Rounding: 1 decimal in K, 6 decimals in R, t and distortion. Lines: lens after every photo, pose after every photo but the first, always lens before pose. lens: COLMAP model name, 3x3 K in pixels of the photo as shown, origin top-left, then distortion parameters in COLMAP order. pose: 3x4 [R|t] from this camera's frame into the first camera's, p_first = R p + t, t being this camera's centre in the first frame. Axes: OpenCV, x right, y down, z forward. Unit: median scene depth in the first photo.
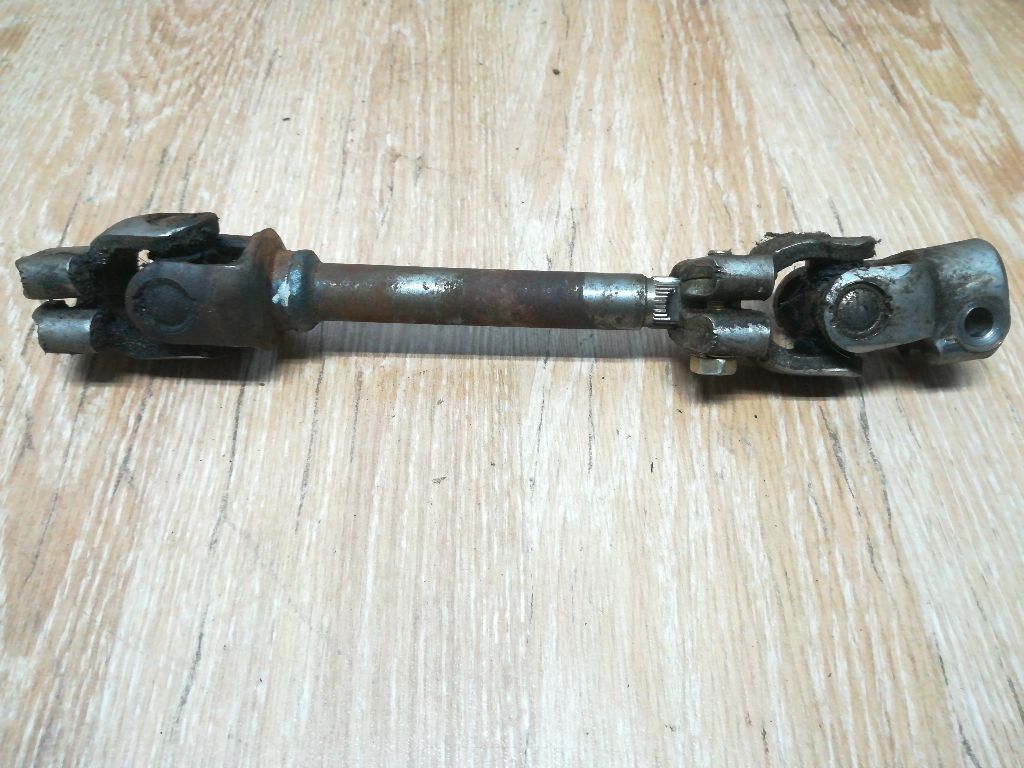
lens RADIAL K [[806.9, 0, 512.0], [0, 806.9, 384.0], [0, 0, 1]] dist [0.056706, -0.094166]
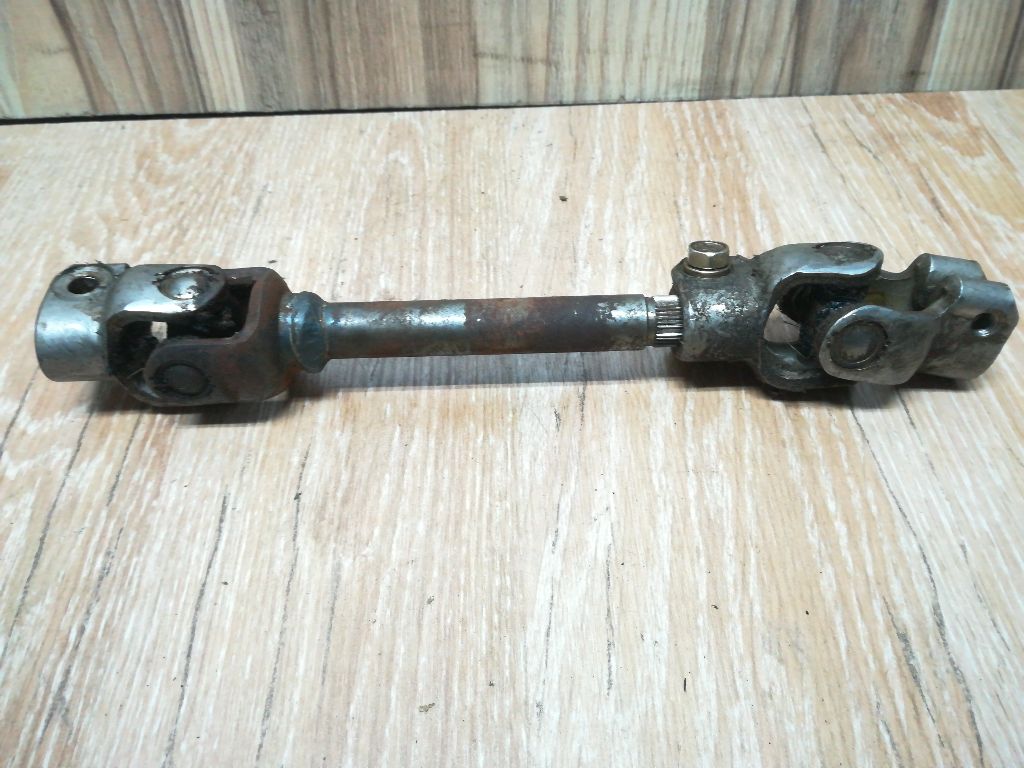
lens RADIAL K [[809.9, 0, 513.7], [0, 809.9, 381.6], [0, 0, 1]] dist [0.056793, -0.093744]
pose [[0.998995, -0.027312, -0.035538, 0.027917], [0.023817, 0.995163, -0.095307, -0.098026], [0.037969, 0.094365, 0.994813, 0.102202]]
